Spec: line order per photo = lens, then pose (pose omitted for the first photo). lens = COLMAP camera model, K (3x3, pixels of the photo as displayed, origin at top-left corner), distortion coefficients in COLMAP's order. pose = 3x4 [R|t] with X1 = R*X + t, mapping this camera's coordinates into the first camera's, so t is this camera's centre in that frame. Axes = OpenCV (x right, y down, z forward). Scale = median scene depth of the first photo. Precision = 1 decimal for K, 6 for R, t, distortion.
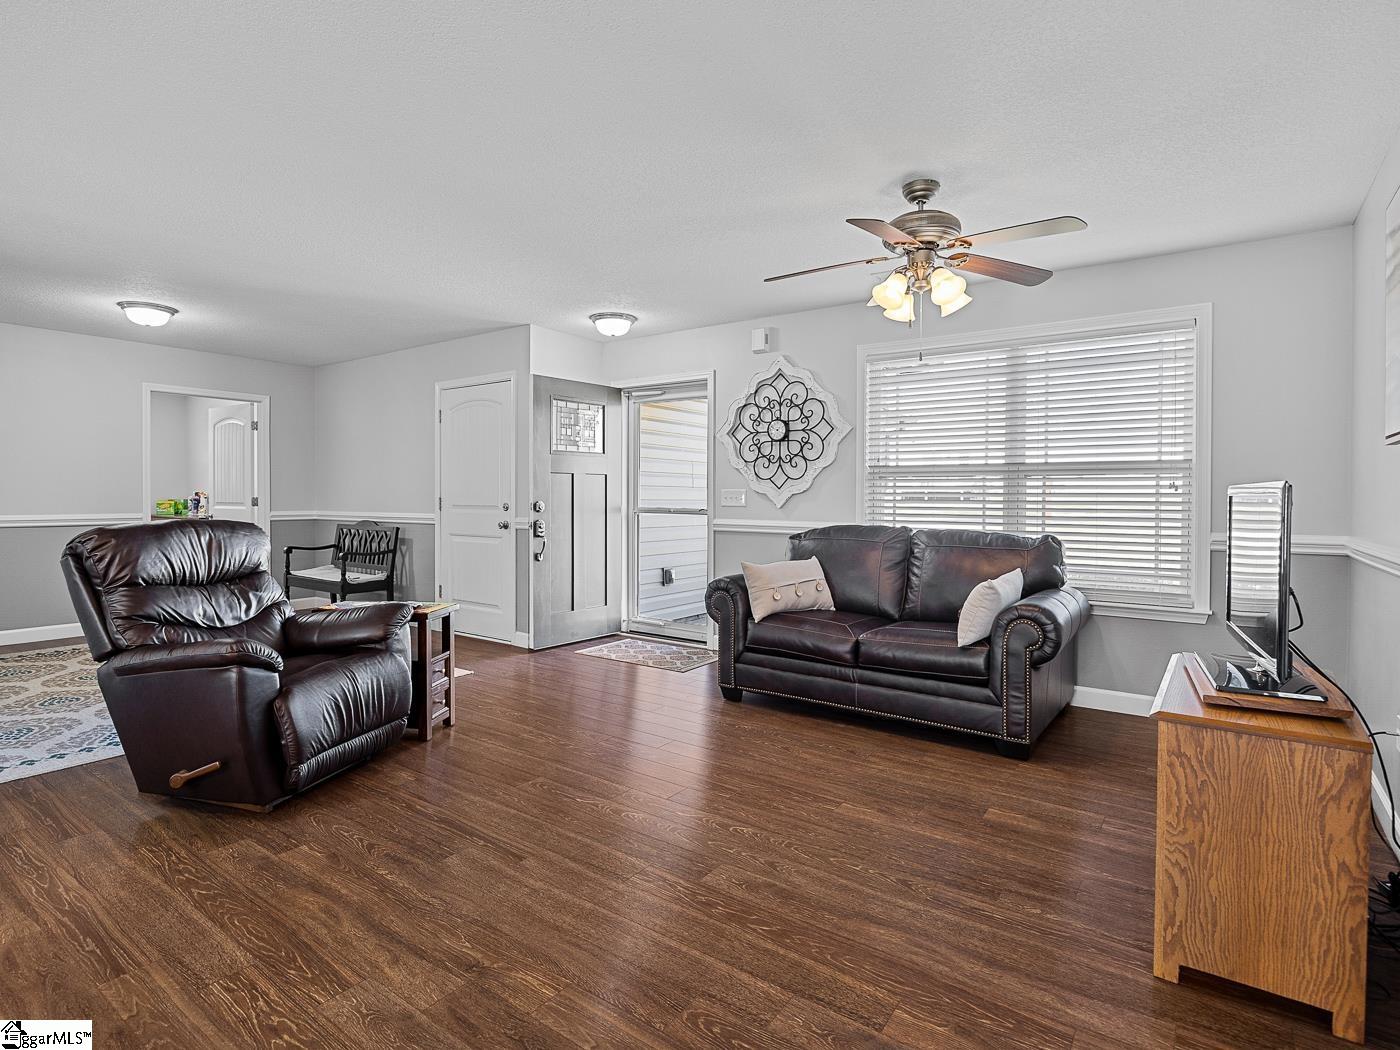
lens RADIAL K [[729.0, 0, 699.2], [0, 729.0, 509.4], [0, 0, 1]] dist [-0.014113, -0.000445]
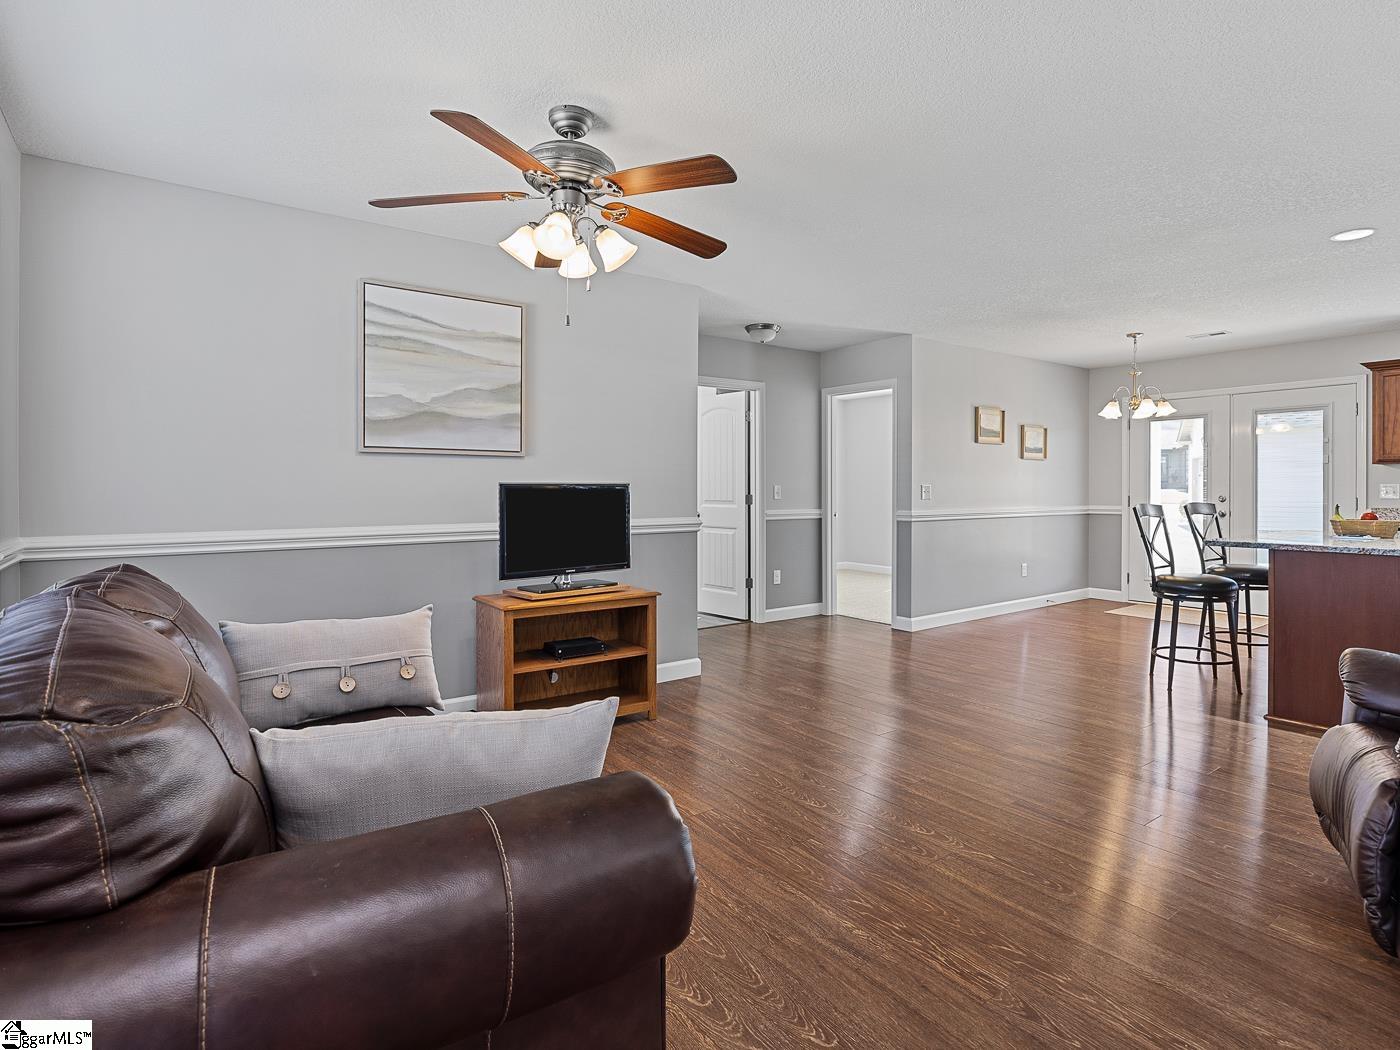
lens RADIAL K [[749.4, 0, 729.4], [0, 749.4, 487.9], [0, 0, 1]] dist [-0.014865, 0.000197]
pose [[-0.958037, -0.002409, 0.286635, -0.125726], [0.002300, 0.999868, 0.016090, -0.038842], [-0.286636, 0.016074, -0.957905, 1.949284]]
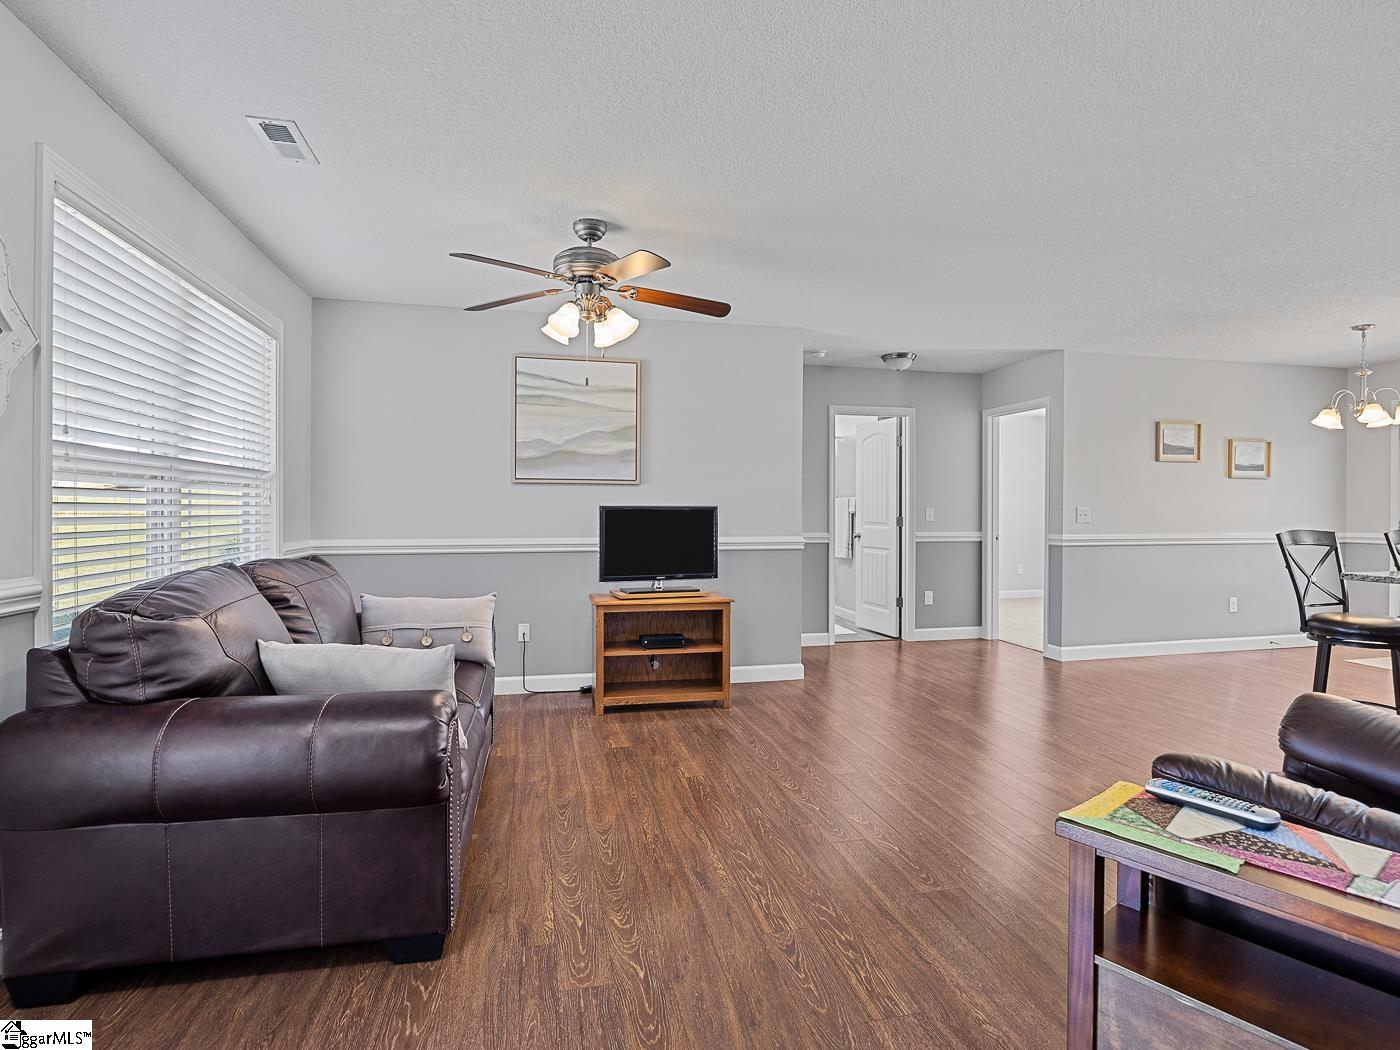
lens RADIAL K [[729.0, 0, 699.2], [0, 729.0, 509.4], [0, 0, 1]] dist [-0.014113, -0.000445]
pose [[-0.753259, -0.004363, 0.657710, -0.591039], [0.005964, 0.999892, 0.013462, -0.039372], [-0.657697, 0.014063, -0.753151, 1.889943]]
